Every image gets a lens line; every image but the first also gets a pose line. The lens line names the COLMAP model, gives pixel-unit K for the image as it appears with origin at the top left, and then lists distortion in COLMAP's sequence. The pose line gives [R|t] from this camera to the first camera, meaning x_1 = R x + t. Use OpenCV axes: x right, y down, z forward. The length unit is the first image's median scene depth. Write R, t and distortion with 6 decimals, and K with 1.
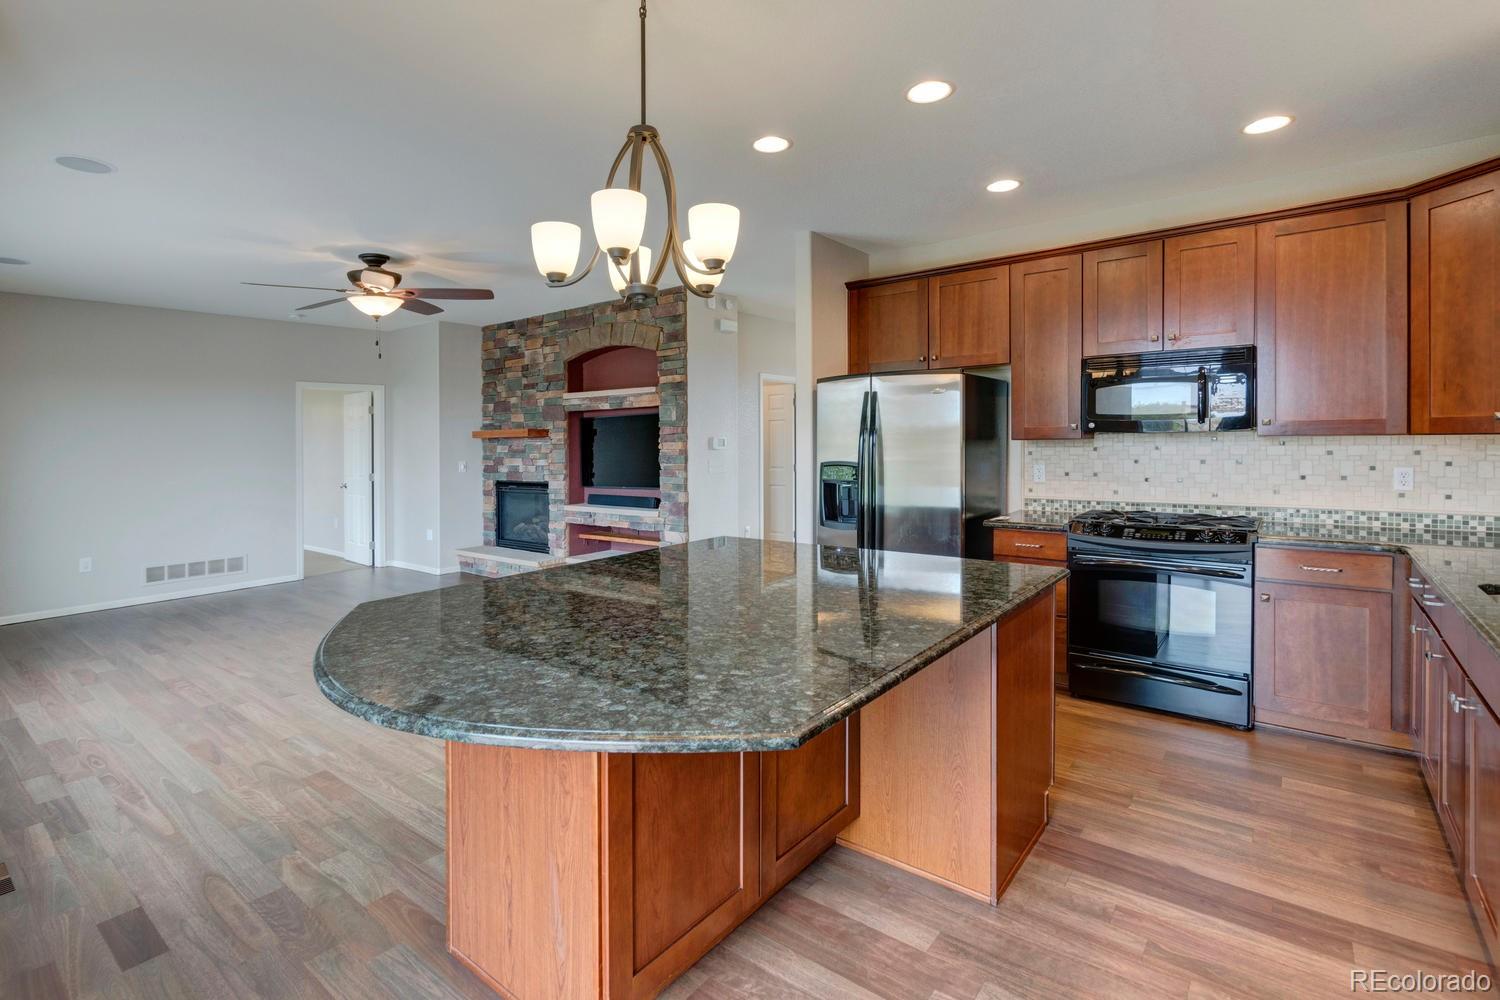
lens RADIAL K [[653.3, 0, 730.6], [0, 653.3, 438.2], [0, 0, 1]] dist [0.002622, -0.001418]
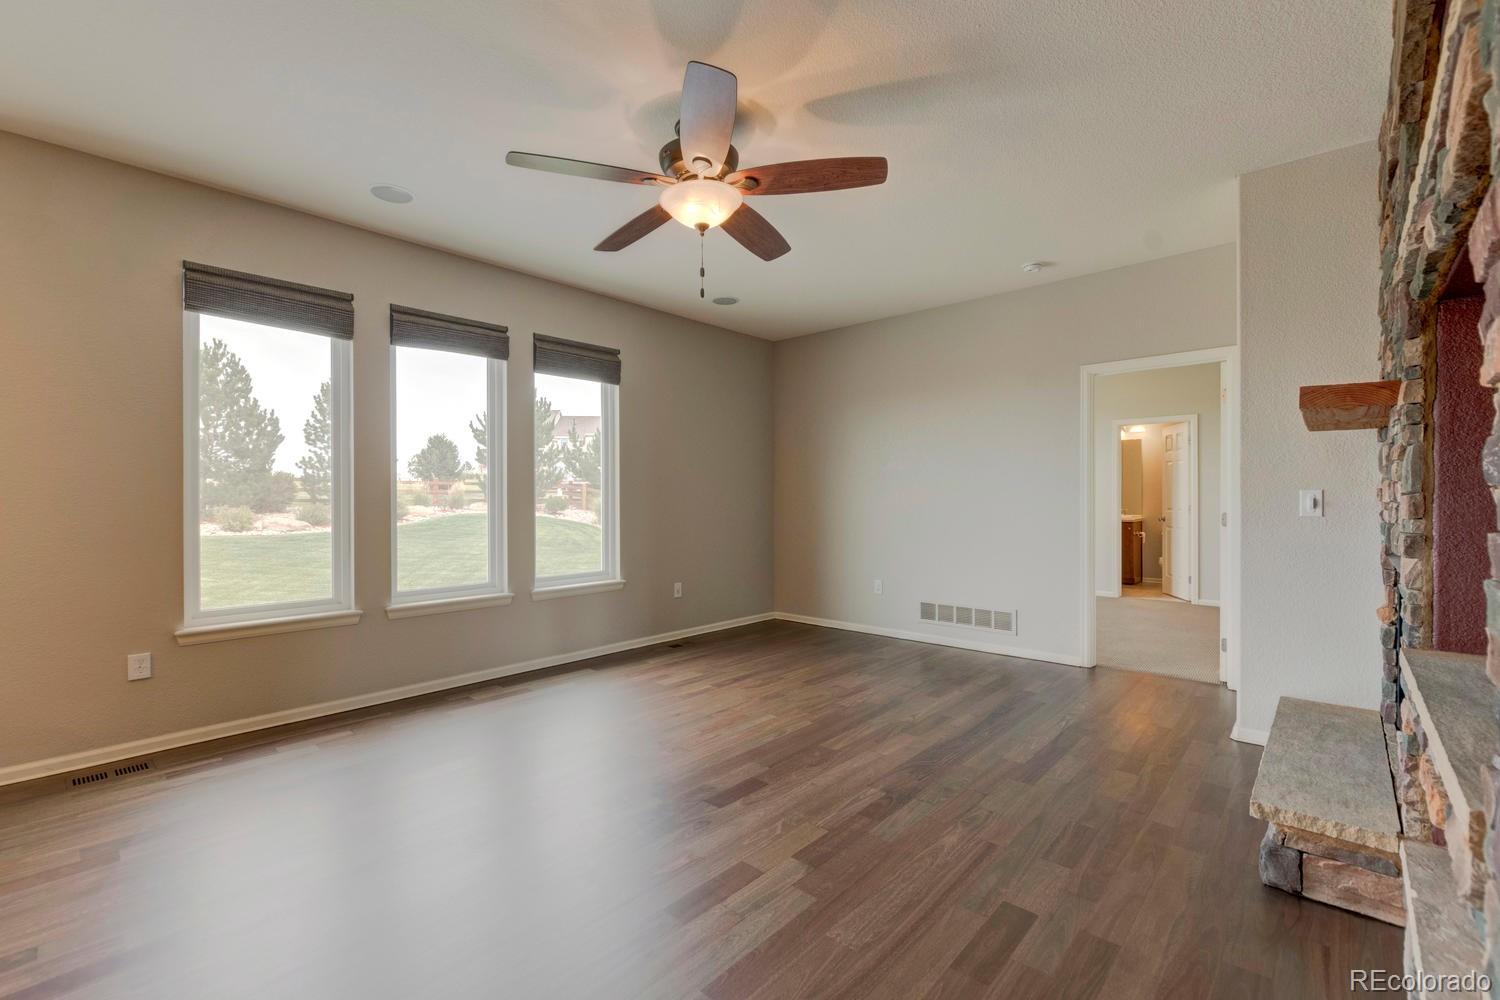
lens RADIAL K [[653.3, 0, 743.1], [0, 653.3, 494.1], [0, 0, 1]] dist [0.002622, -0.001418]
pose [[-0.111035, 0.005162, -0.993803, 0.017795], [0.010818, 0.999934, 0.003985, 0.037448], [0.993758, -0.010308, -0.111084, 0.718878]]
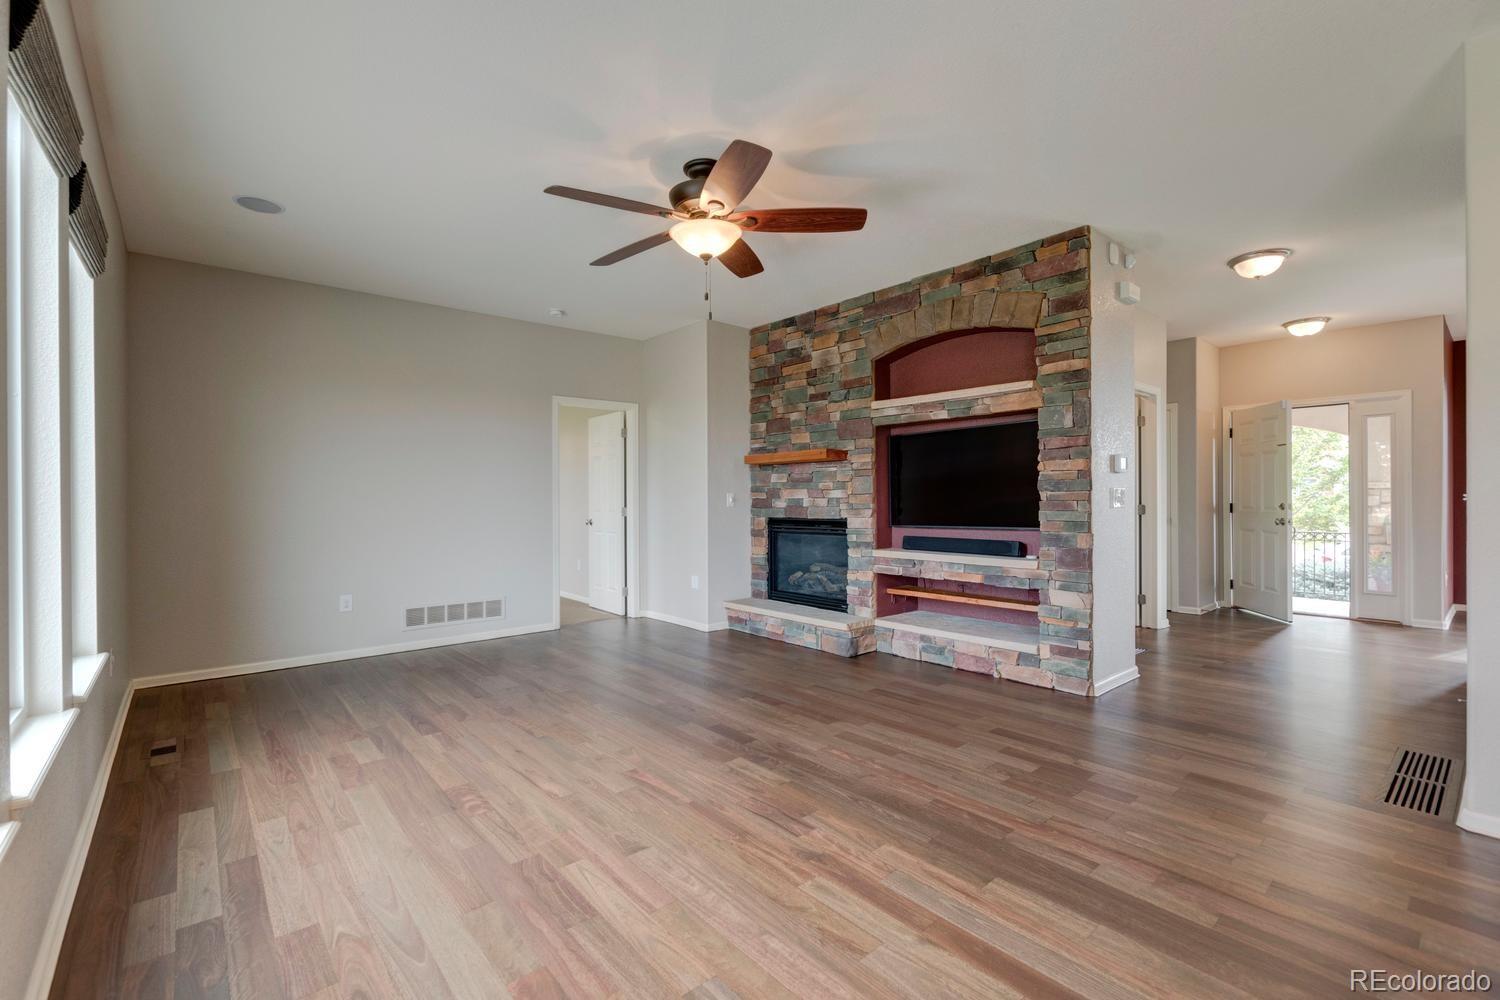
lens RADIAL K [[653.3, 0, 739.8], [0, 653.3, 498.6], [0, 0, 1]] dist [0.002622, -0.001418]
pose [[0.972580, 0.008059, -0.232428, -0.233992], [-0.005900, 0.999933, 0.009985, 0.037787], [0.232492, -0.008340, 0.972562, 0.235605]]
